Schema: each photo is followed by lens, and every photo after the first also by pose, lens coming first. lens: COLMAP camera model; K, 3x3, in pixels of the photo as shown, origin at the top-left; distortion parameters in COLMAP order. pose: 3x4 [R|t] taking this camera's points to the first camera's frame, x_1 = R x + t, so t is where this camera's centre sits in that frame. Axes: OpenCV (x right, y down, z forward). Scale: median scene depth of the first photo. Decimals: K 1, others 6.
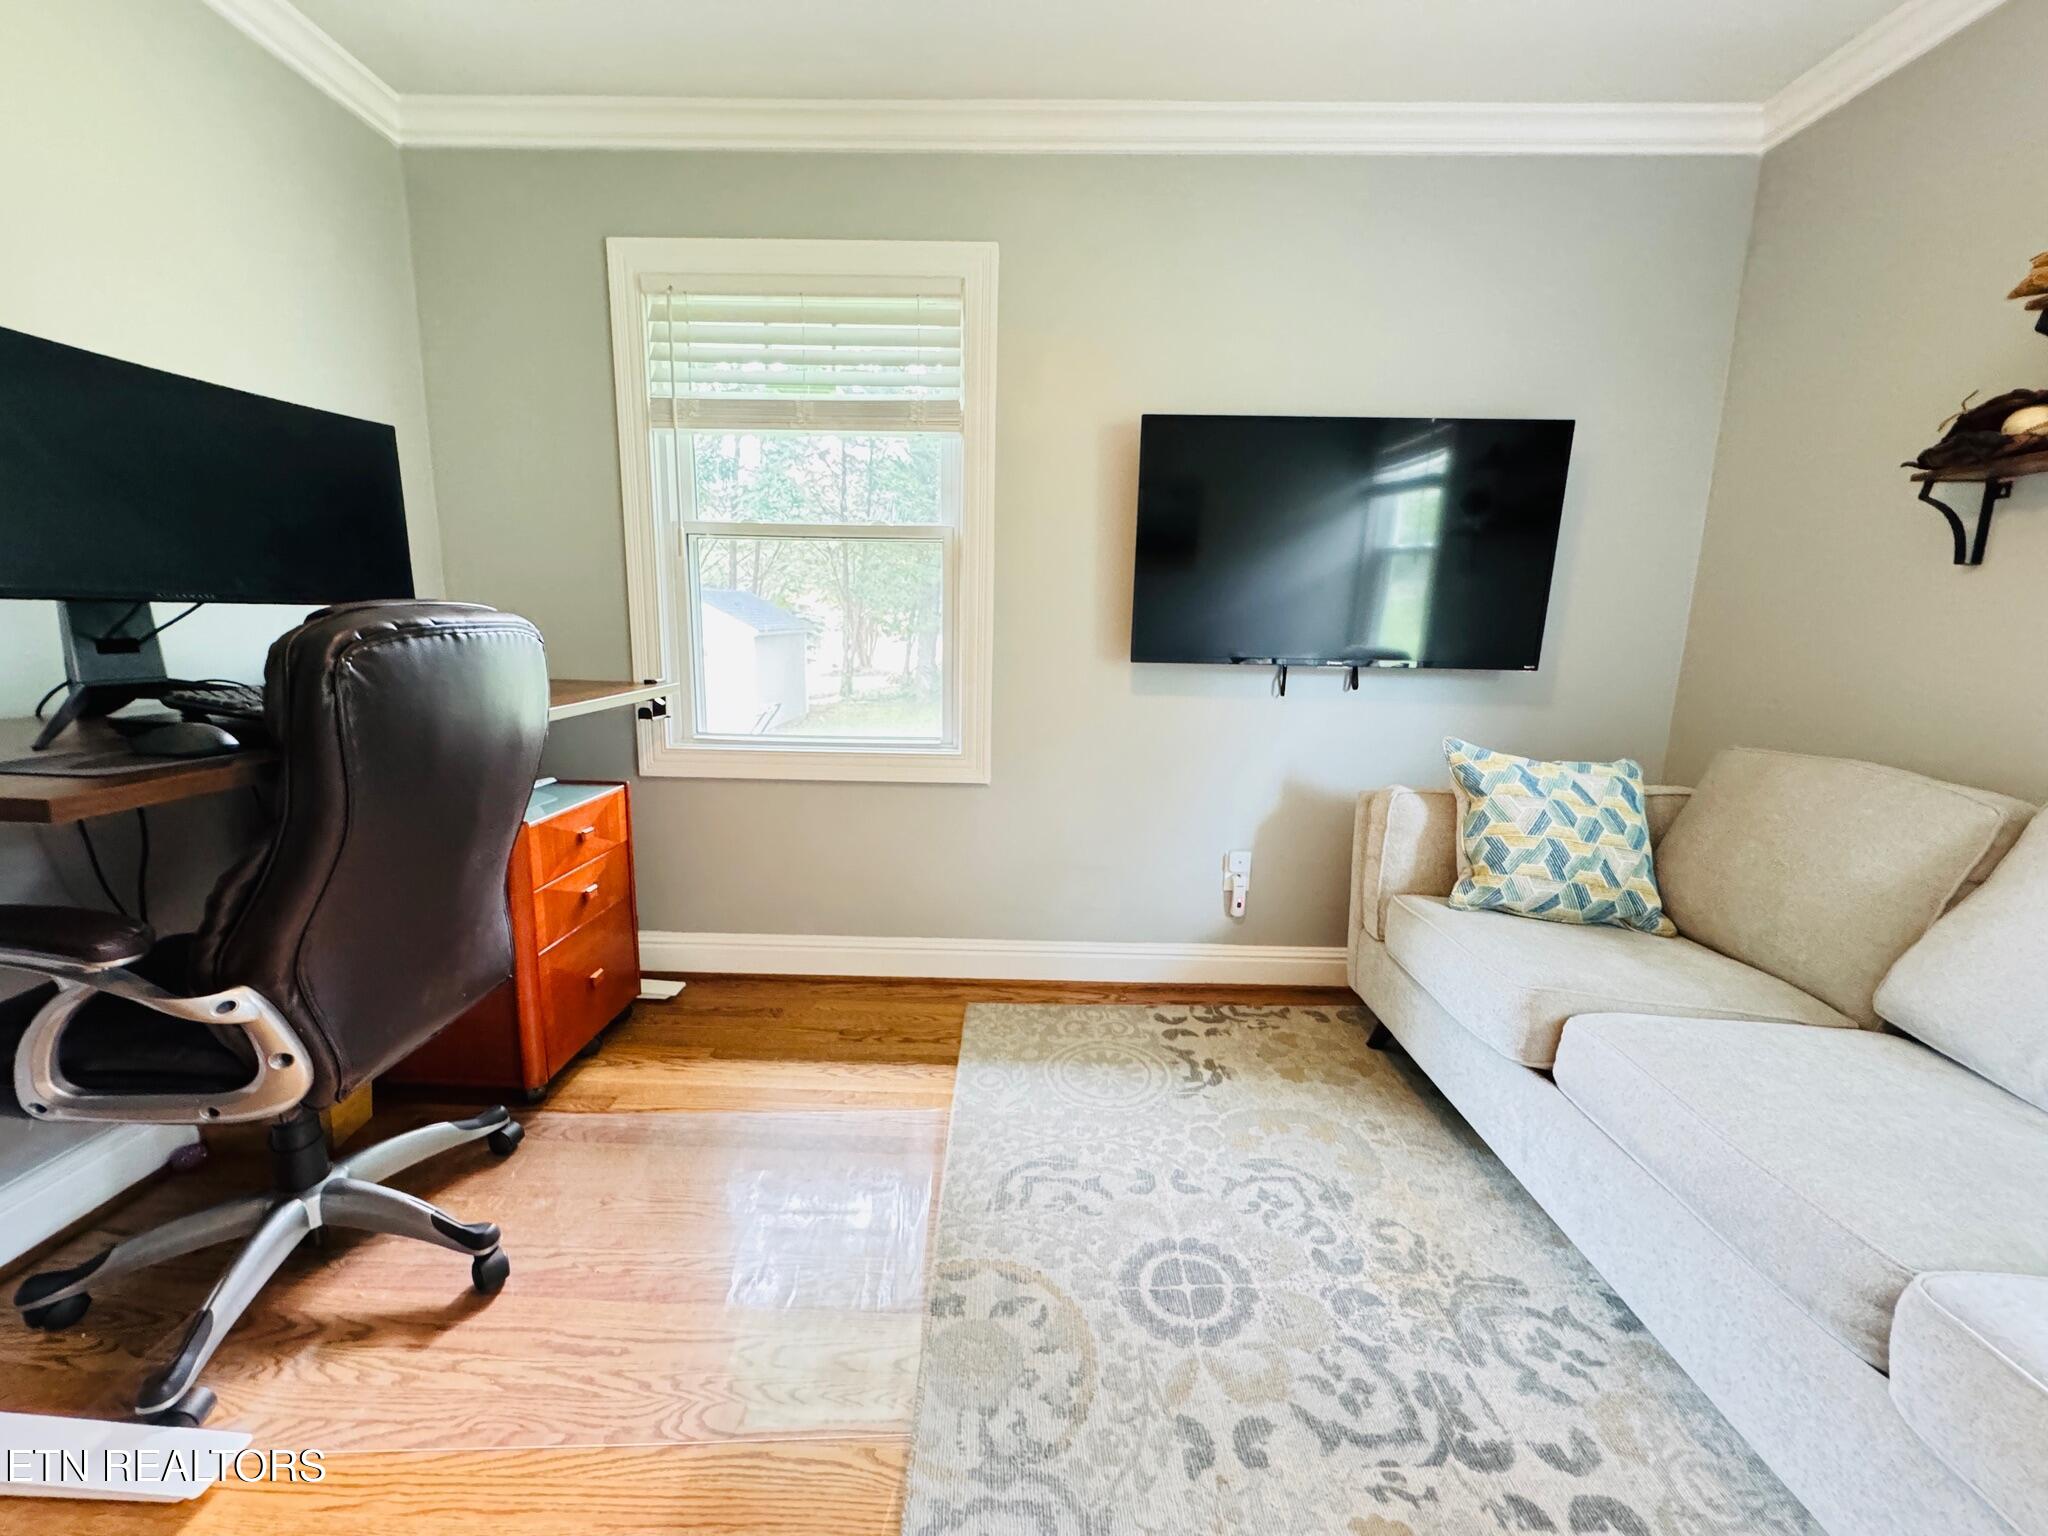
lens RADIAL K [[815.8, 0, 1024.0], [0, 815.8, 768.0], [0, 0, 1]] dist [-0.003166, 0.000042]
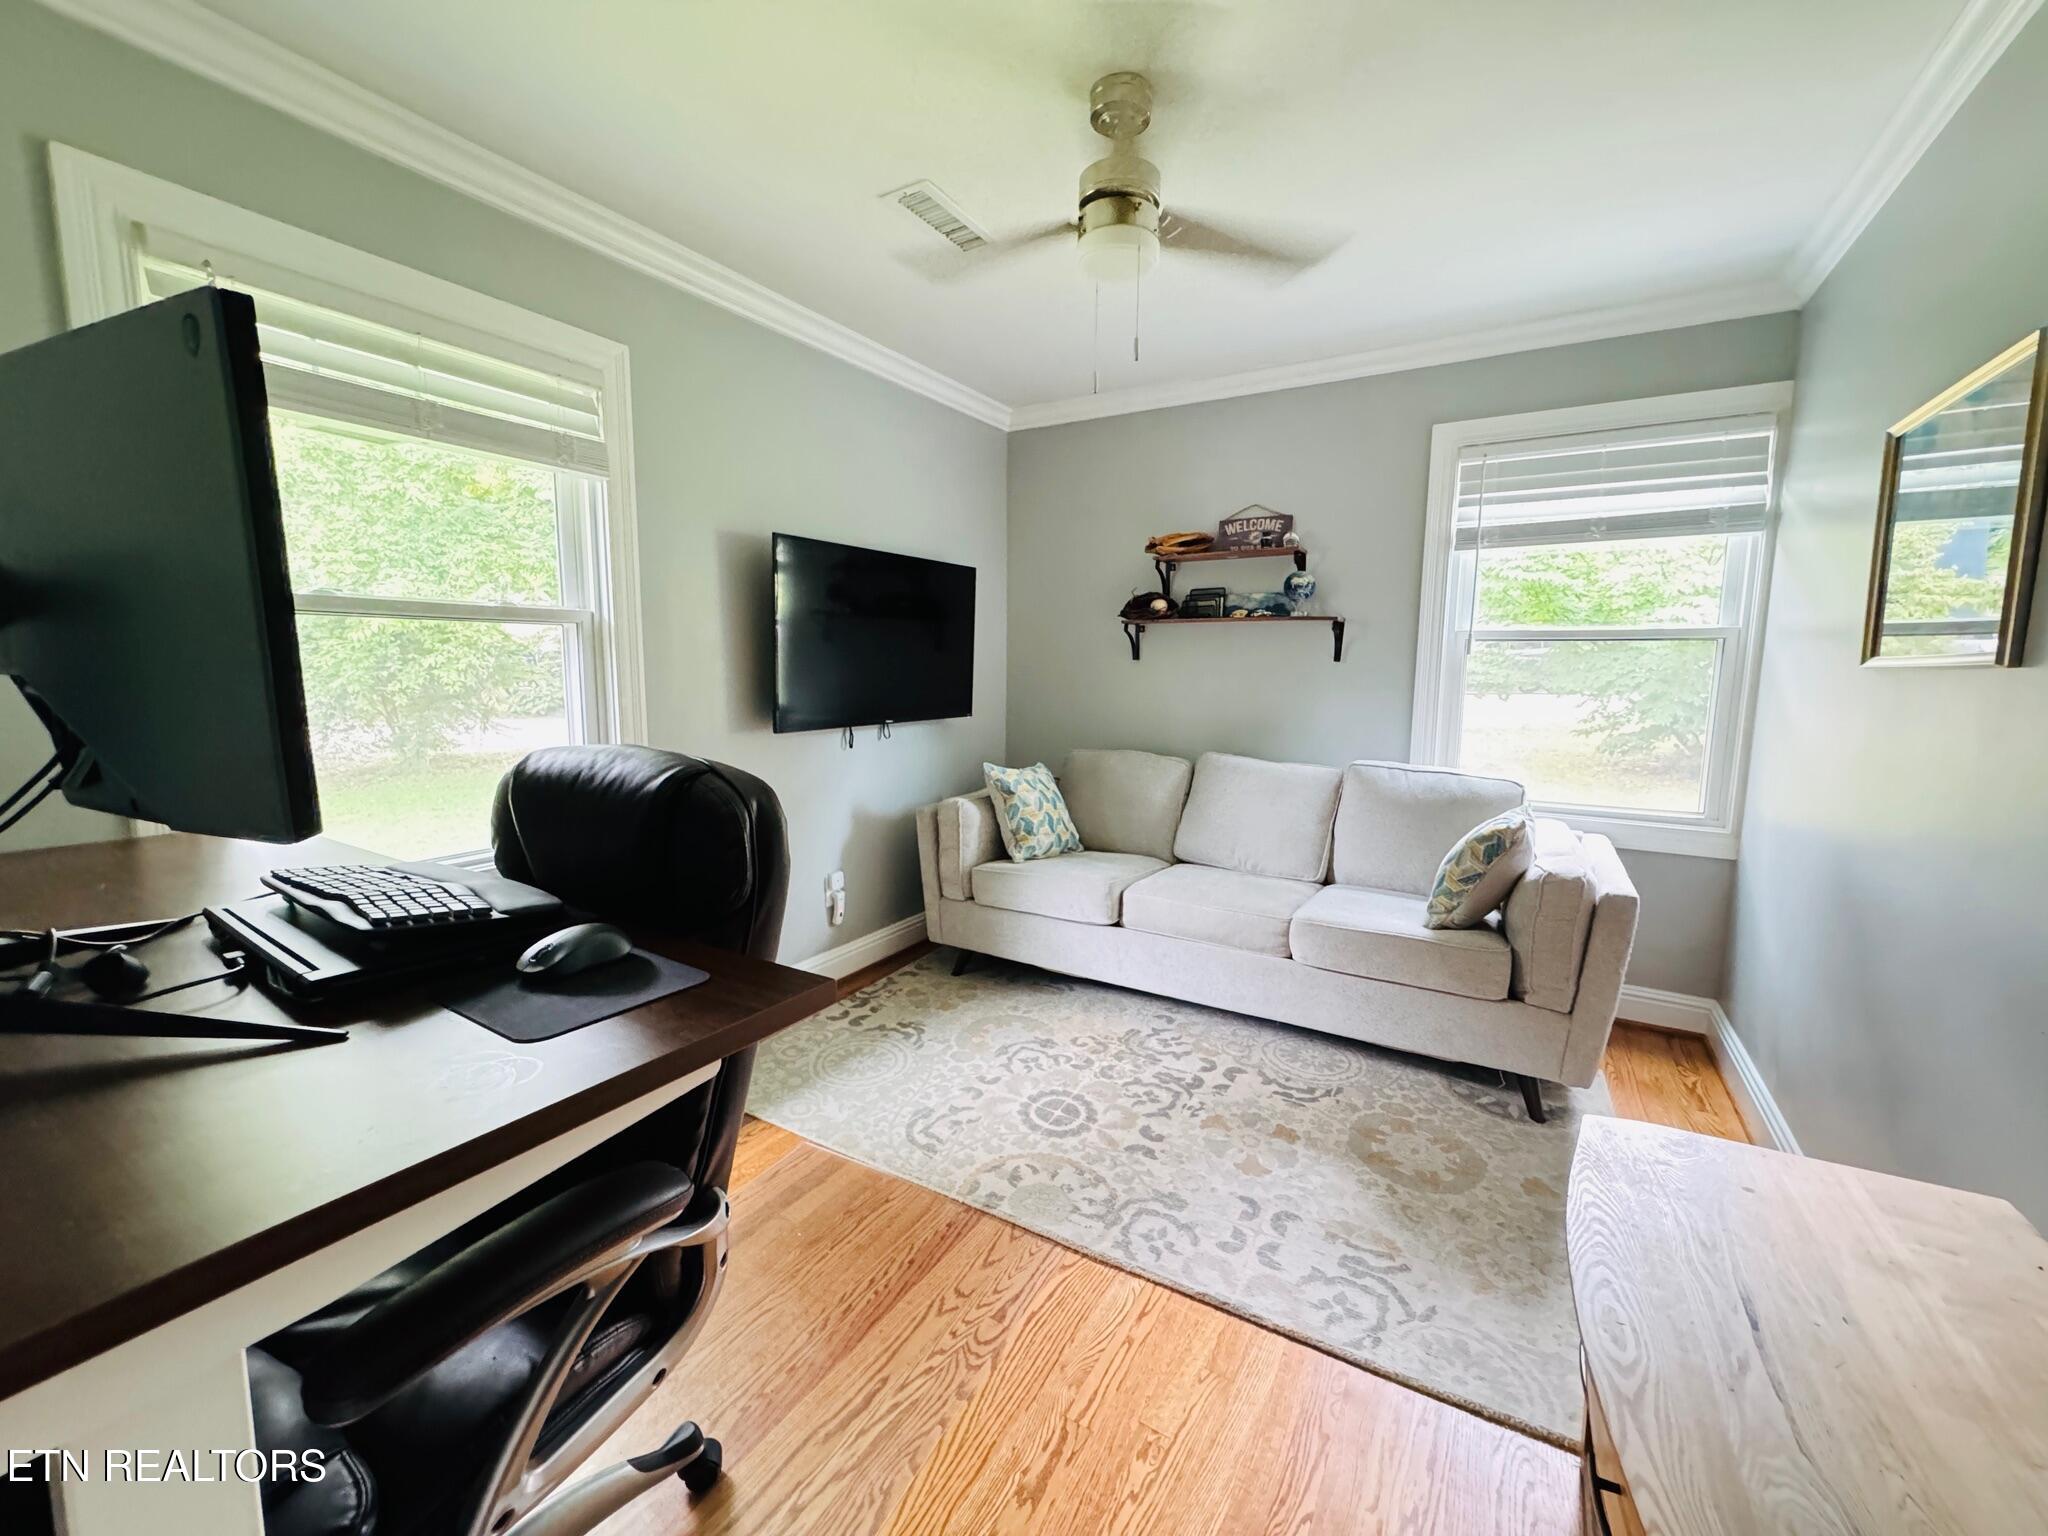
lens RADIAL K [[815.8, 0, 1024.0], [0, 815.8, 768.0], [0, 0, 1]] dist [-0.003166, 0.000042]
pose [[0.500155, -0.126082, 0.856708, -0.939946], [0.154362, 0.986479, 0.055063, -0.119055], [-0.852067, 0.104703, 0.512854, 0.119041]]
